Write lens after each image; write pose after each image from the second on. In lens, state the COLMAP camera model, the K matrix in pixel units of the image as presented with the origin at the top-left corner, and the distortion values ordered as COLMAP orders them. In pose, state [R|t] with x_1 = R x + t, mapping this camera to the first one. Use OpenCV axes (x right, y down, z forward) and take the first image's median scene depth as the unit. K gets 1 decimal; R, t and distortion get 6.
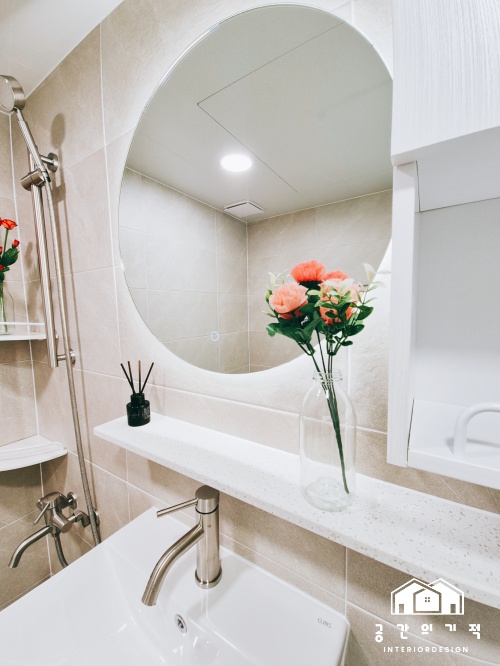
lens RADIAL K [[275.0, 0, 251.3], [0, 275.0, 330.3], [0, 0, 1]] dist [-0.001256, -0.000721]
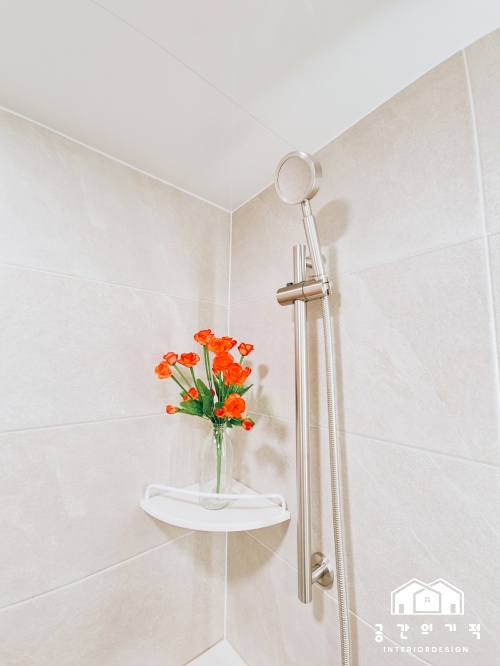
lens RADIAL K [[275.0, 0, 248.7], [0, 275.0, 334.4], [0, 0, 1]] dist [-0.001256, -0.000721]
pose [[0.950185, -0.001098, -0.311683, -0.634108], [-0.058498, 0.981595, -0.181792, -0.285632], [0.306146, 0.190969, 0.932633, 0.314080]]
